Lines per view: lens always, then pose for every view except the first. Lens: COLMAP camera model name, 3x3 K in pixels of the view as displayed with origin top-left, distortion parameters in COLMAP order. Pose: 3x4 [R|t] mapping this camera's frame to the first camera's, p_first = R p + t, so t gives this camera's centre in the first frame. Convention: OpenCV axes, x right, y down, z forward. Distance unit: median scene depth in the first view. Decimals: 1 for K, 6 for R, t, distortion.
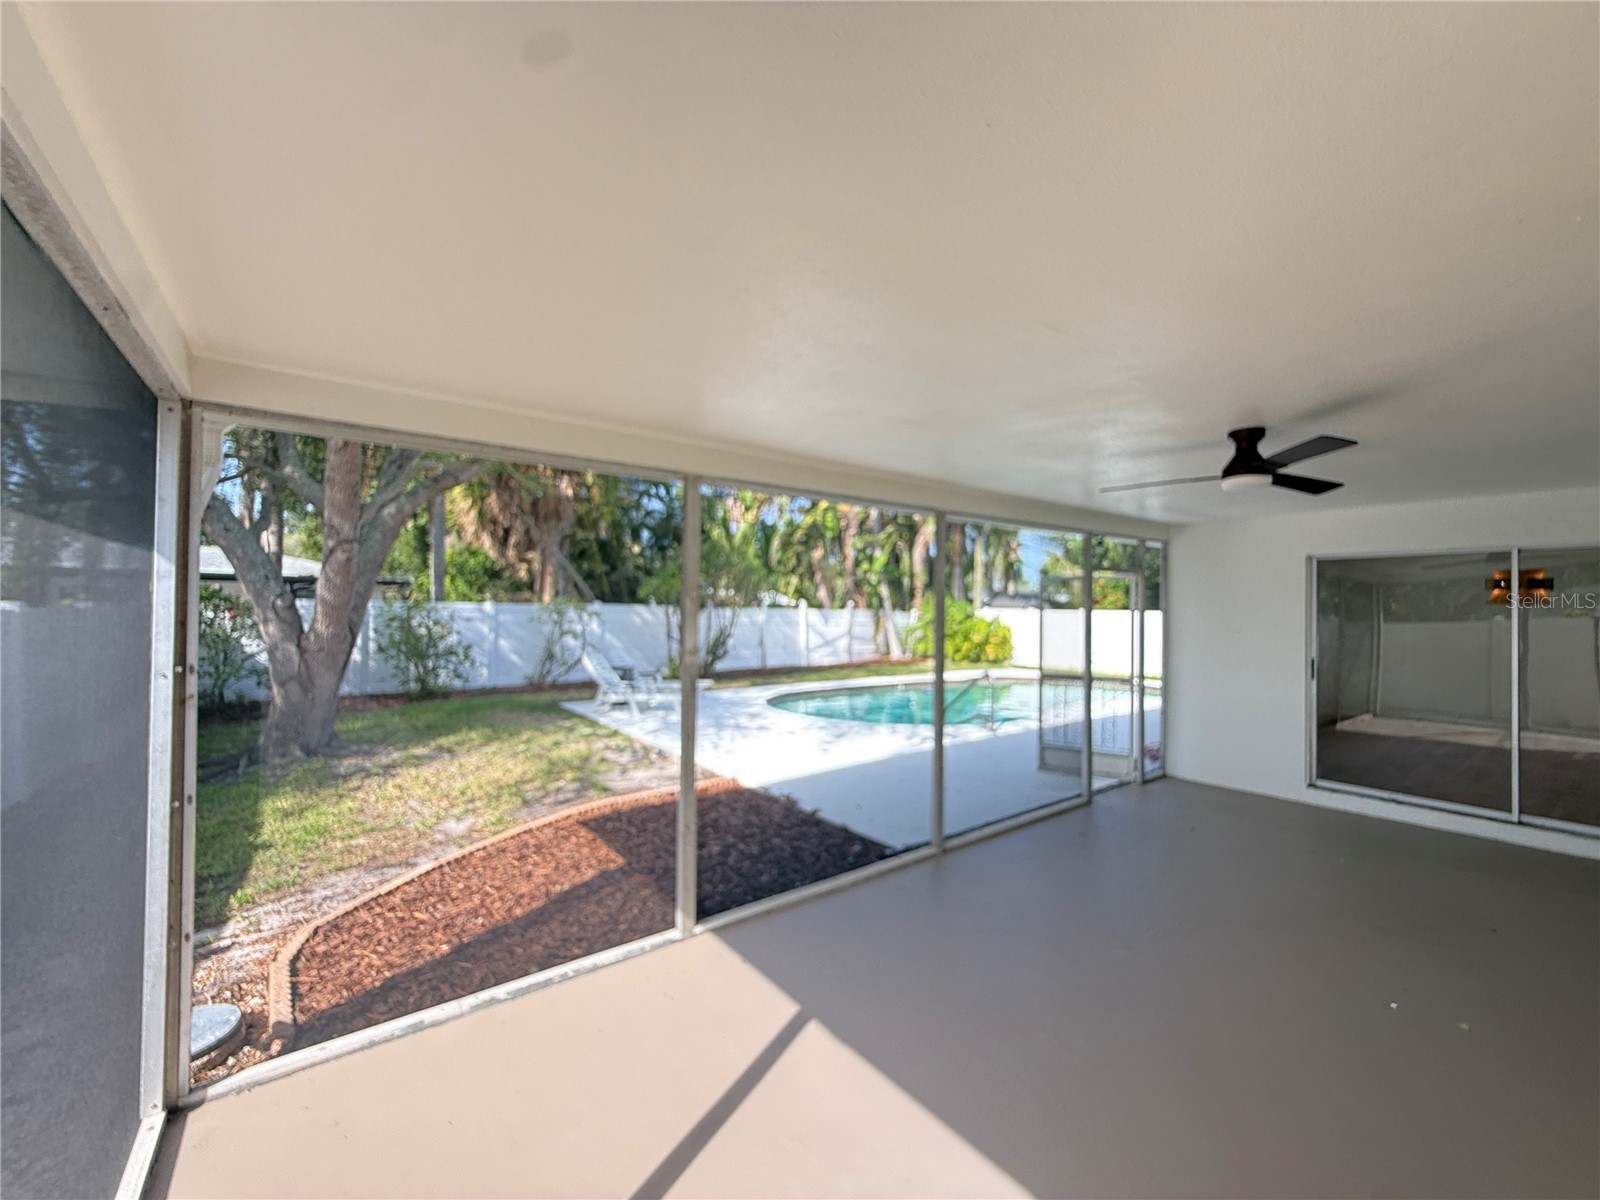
lens RADIAL K [[640.2, 0, 783.8], [0, 640.2, 589.8], [0, 0, 1]] dist [-0.003129, -0.000153]
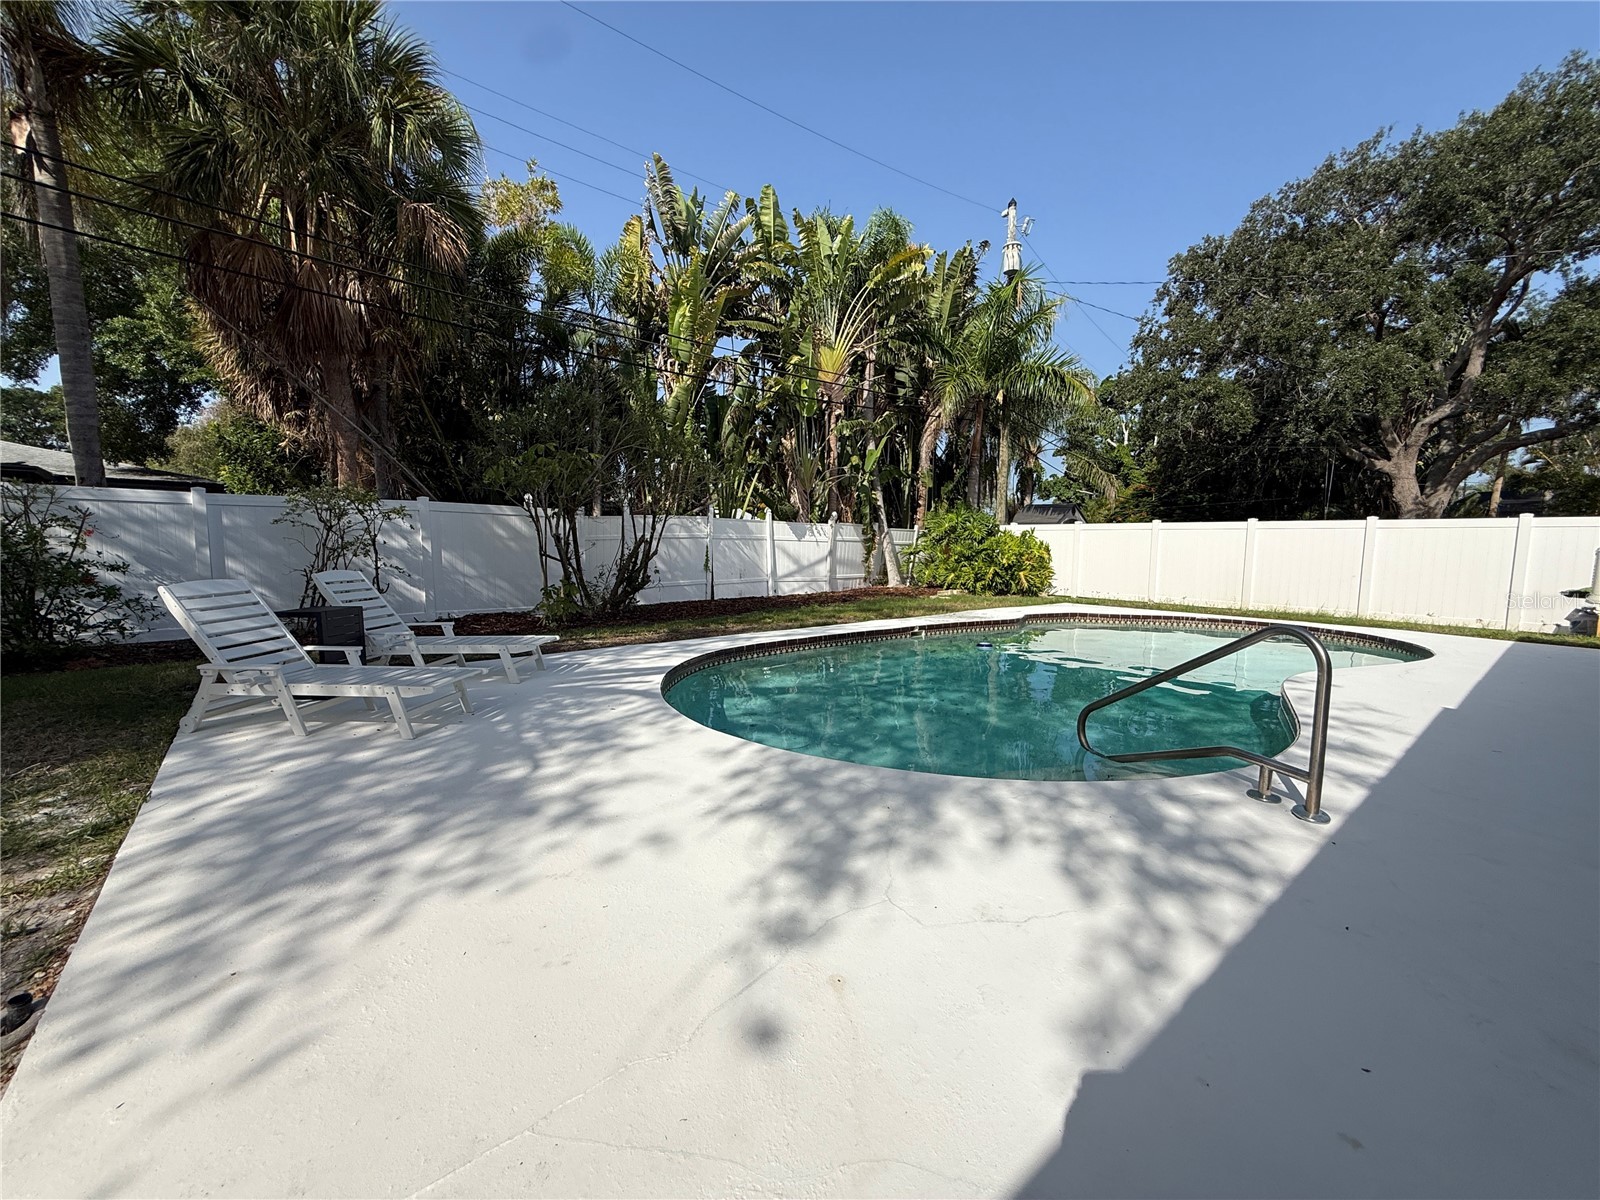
lens RADIAL K [[640.2, 0, 794.3], [0, 640.2, 606.1], [0, 0, 1]] dist [-0.003129, -0.000153]
pose [[0.998667, -0.007097, 0.051128, 0.021849], [0.000345, 0.991399, 0.130876, 0.030967], [-0.051617, -0.130684, 0.990079, 0.274618]]
